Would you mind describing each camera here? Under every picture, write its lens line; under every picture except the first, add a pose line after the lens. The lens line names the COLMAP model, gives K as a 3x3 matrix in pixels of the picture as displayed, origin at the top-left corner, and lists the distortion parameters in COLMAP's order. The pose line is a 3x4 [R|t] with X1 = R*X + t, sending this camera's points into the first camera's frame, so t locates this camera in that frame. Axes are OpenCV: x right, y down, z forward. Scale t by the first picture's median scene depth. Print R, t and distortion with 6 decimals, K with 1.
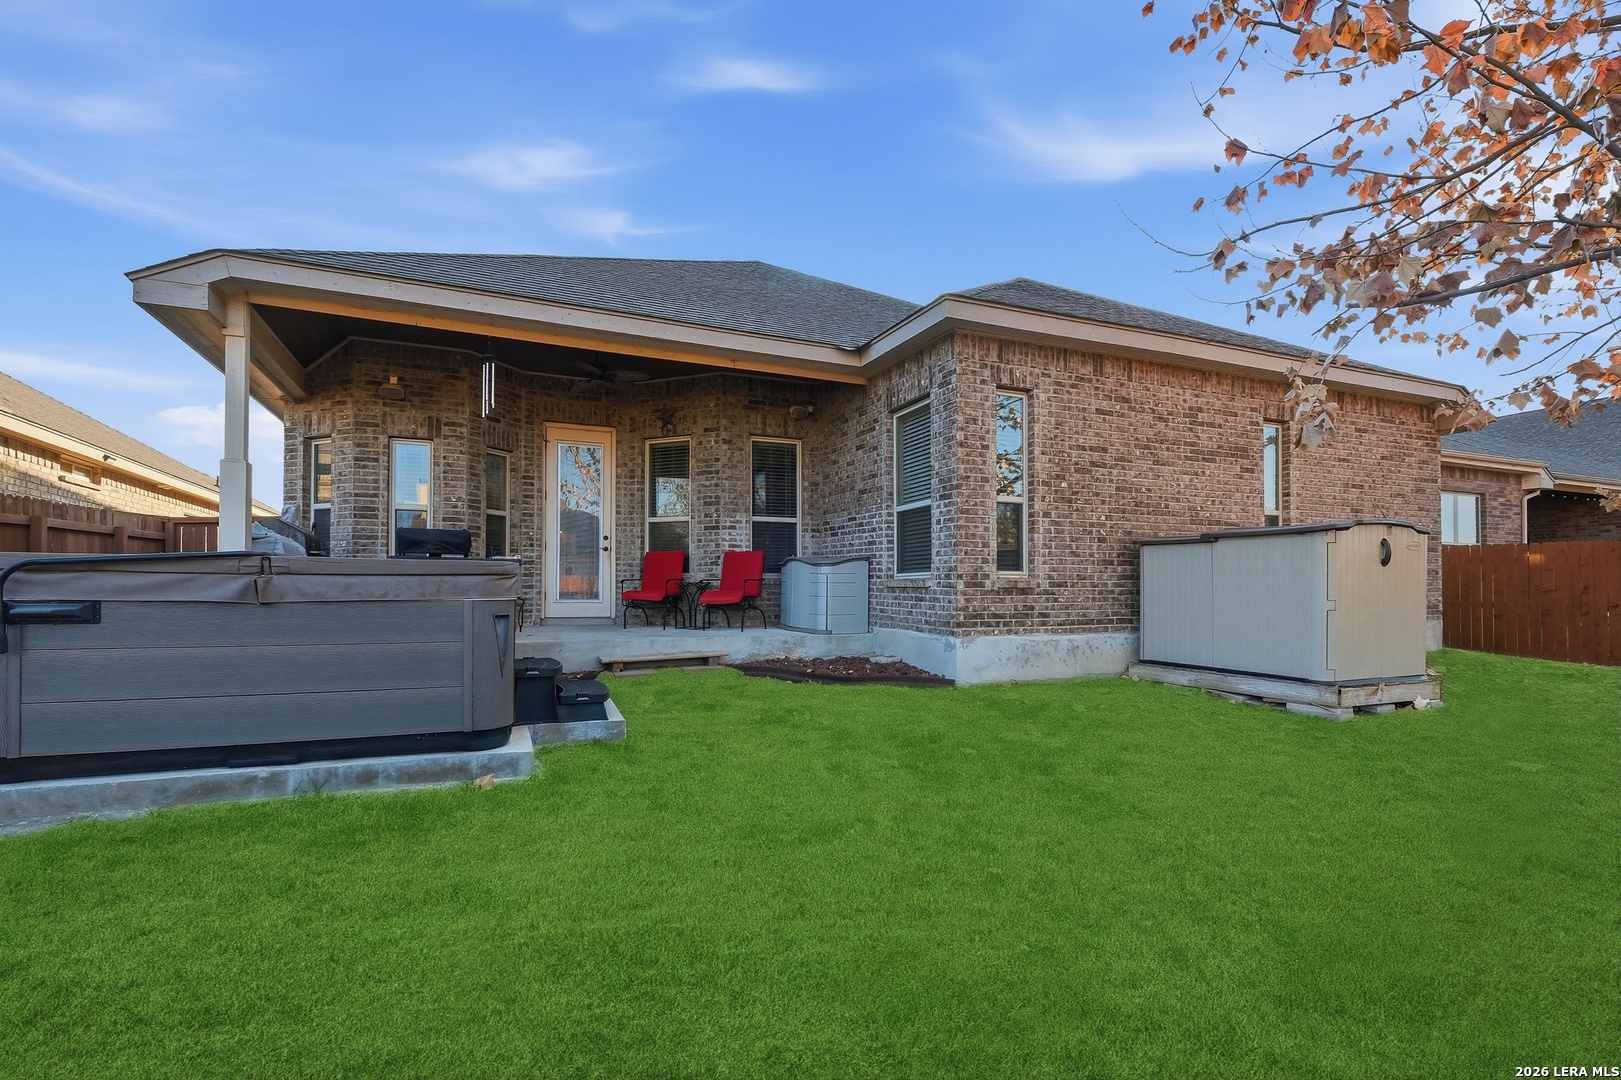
lens RADIAL K [[711.5, 0, 784.9], [0, 711.5, 580.1], [0, 0, 1]] dist [-0.003389, 0.000163]
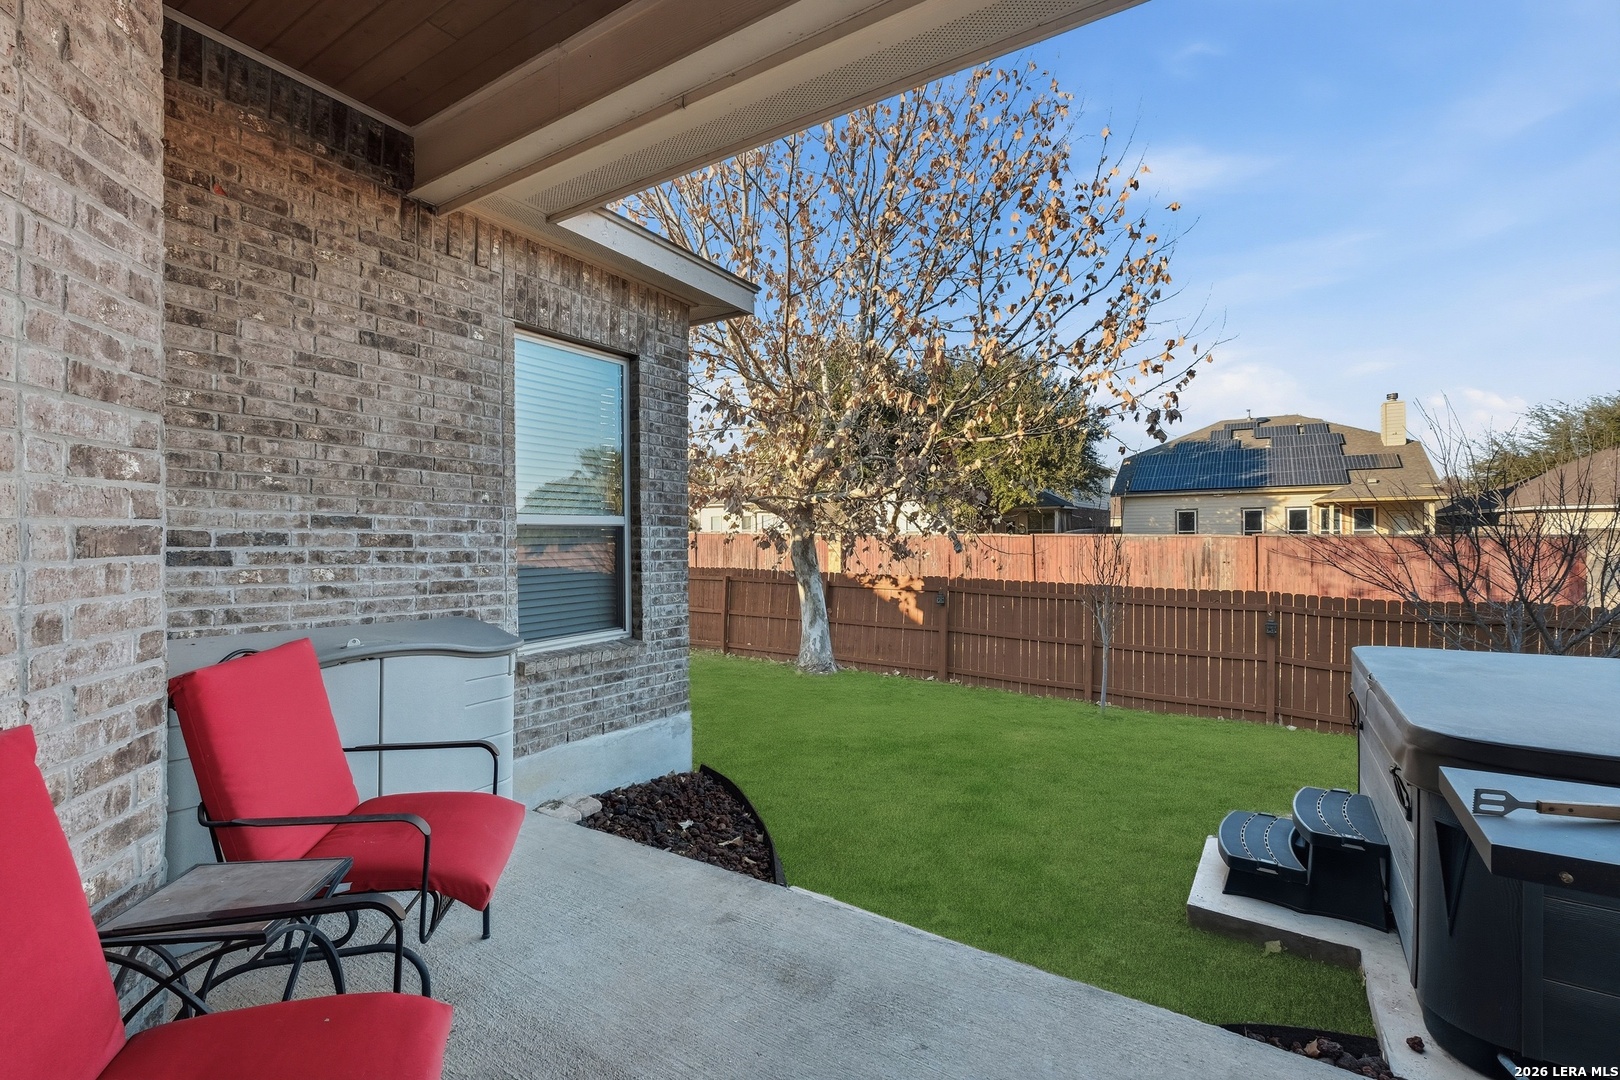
lens RADIAL K [[711.1, 0, 809.6], [0, 711.1, 539.4], [0, 0, 1]] dist [-0.003389, 0.000163]
pose [[-0.568169, -0.001744, 0.822910, -0.426995], [-0.003500, 0.999994, -0.000298, -0.096048], [-0.822904, -0.003049, -0.568172, 1.246435]]
